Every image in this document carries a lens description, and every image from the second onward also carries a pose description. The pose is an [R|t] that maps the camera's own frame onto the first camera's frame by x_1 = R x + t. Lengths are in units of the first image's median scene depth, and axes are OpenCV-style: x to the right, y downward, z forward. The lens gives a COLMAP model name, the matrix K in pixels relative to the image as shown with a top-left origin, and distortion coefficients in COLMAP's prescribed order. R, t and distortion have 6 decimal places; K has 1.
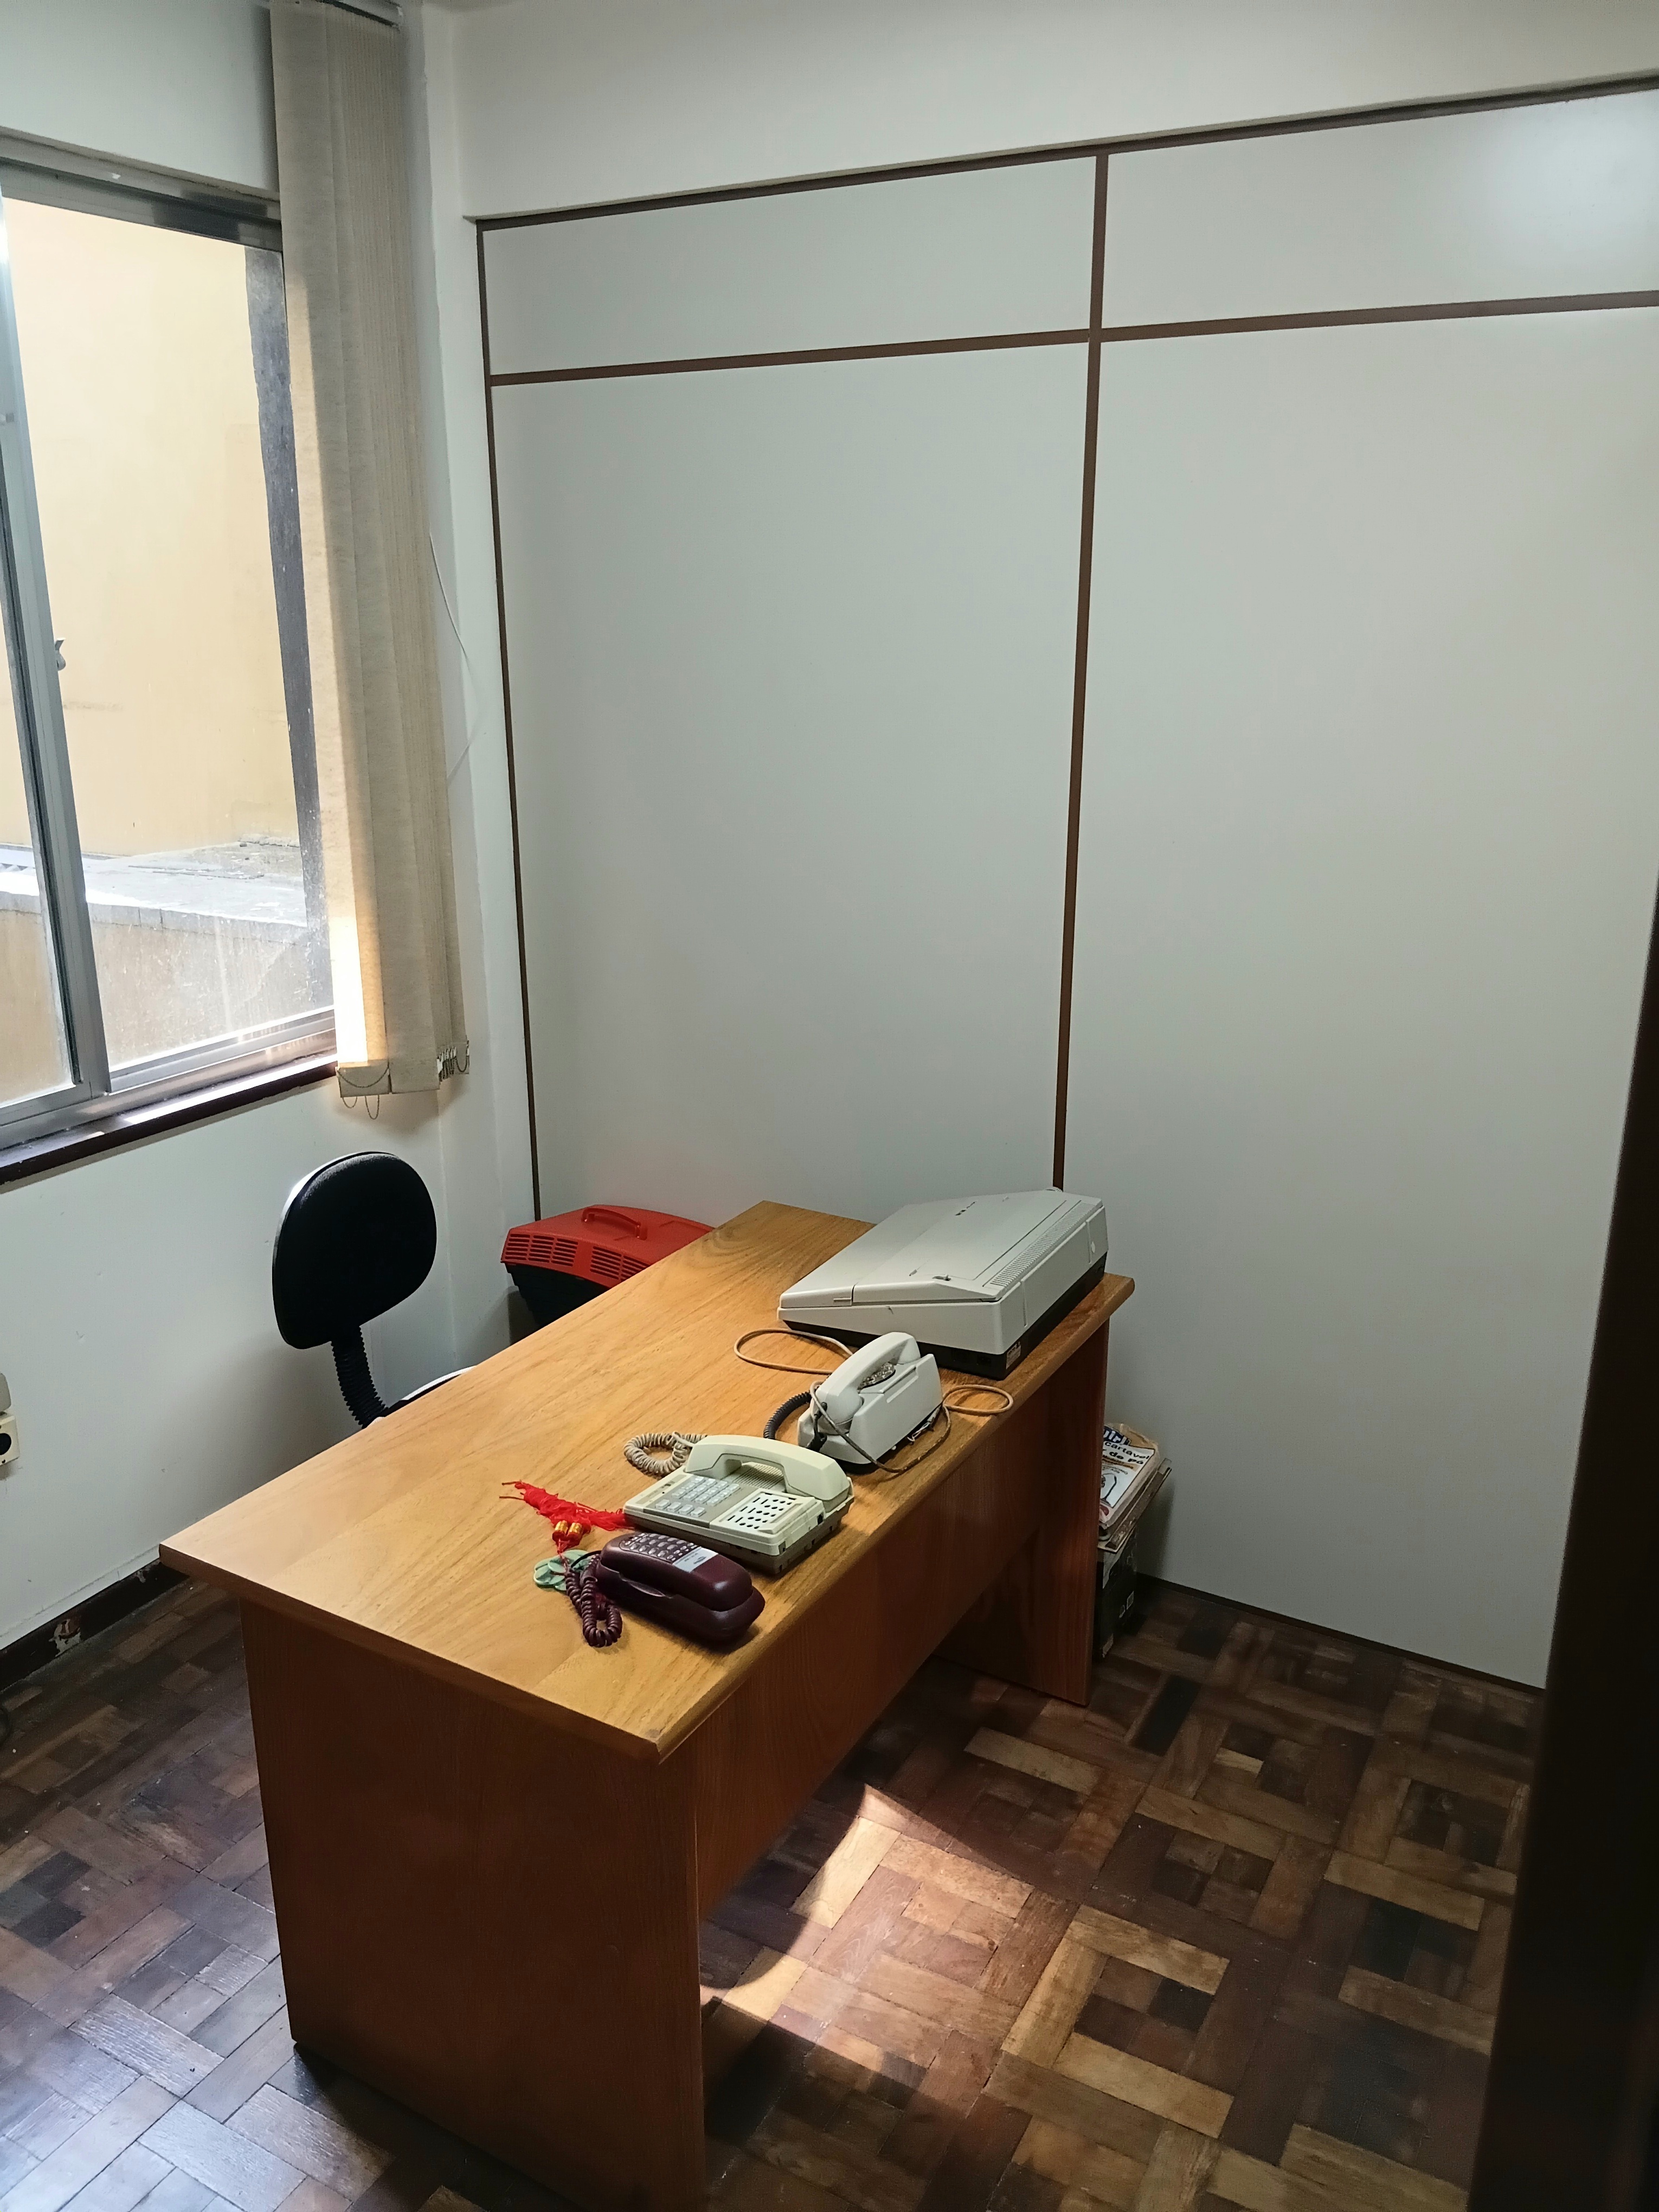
lens RADIAL K [[1684.8, 0, 829.5], [0, 1684.8, 1106.0], [0, 0, 1]] dist [0.074376, -0.146390]
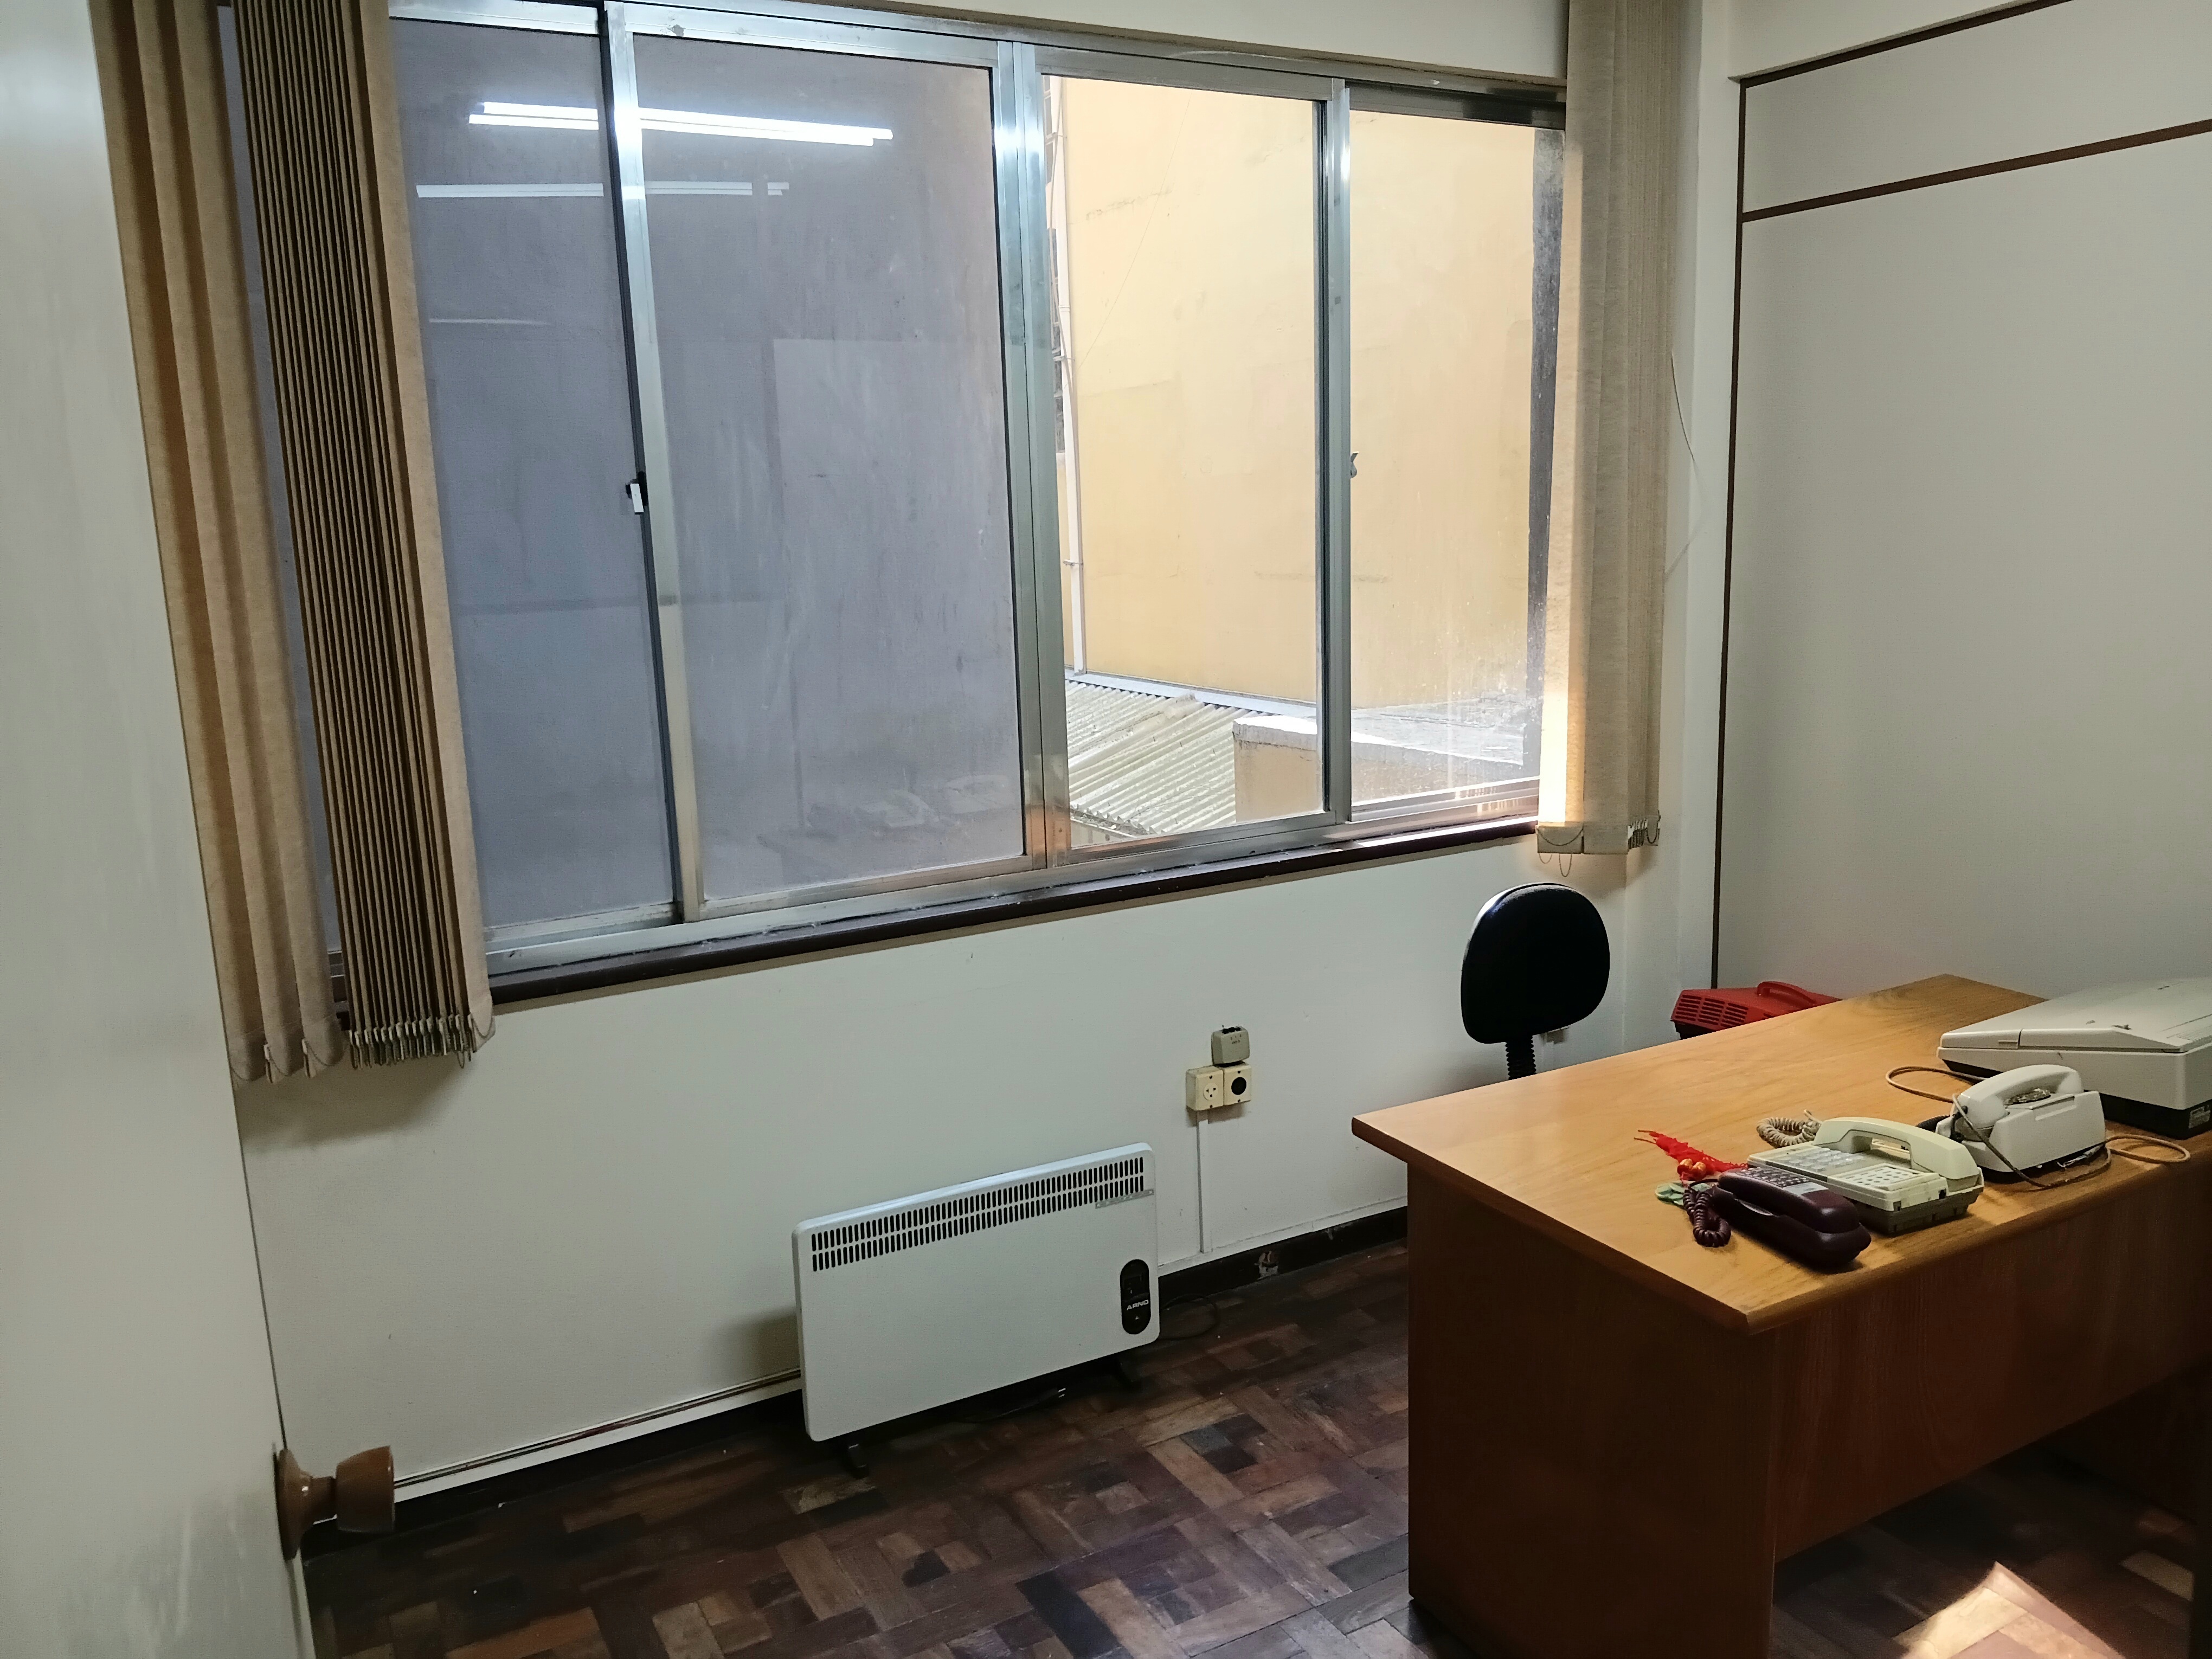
lens RADIAL K [[1684.8, 0, 1106.0], [0, 1684.8, 829.5], [0, 0, 1]] dist [0.074376, -0.146390]
pose [[0.852696, 0.069718, -0.517735, 0.056613], [-0.120735, 0.990524, -0.065464, 0.105723], [0.508265, 0.118330, 0.853033, -0.125912]]
